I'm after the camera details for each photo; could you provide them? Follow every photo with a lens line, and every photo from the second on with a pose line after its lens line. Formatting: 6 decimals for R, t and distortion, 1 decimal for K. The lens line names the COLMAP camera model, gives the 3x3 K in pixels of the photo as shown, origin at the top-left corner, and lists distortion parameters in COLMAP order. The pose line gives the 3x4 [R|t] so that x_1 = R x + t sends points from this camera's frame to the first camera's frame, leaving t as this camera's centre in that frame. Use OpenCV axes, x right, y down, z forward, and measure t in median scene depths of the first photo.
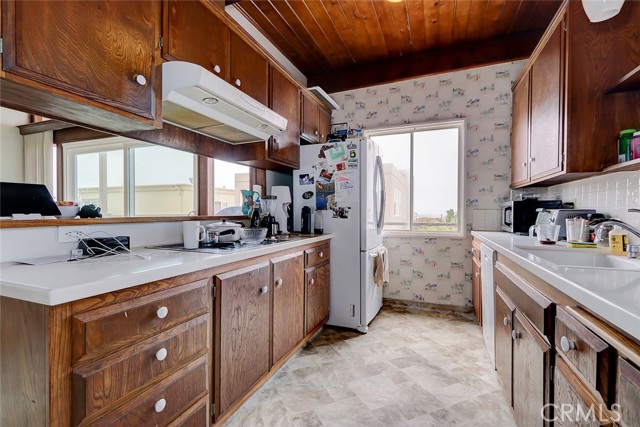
lens RADIAL K [[294.8, 0, 312.8], [0, 294.8, 214.5], [0, 0, 1]] dist [0.000046, -0.000328]
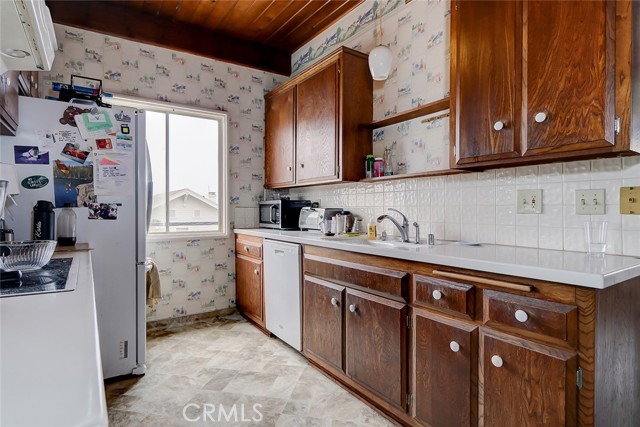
lens RADIAL K [[348.7, 0, 320.3], [0, 348.7, 207.4], [0, 0, 1]] dist [0.003248, 0.000327]
pose [[0.545528, 0.004209, 0.838082, -0.302610], [0.006172, 0.999940, -0.009040, -0.004874], [-0.838070, 0.010104, 0.545469, 0.139459]]
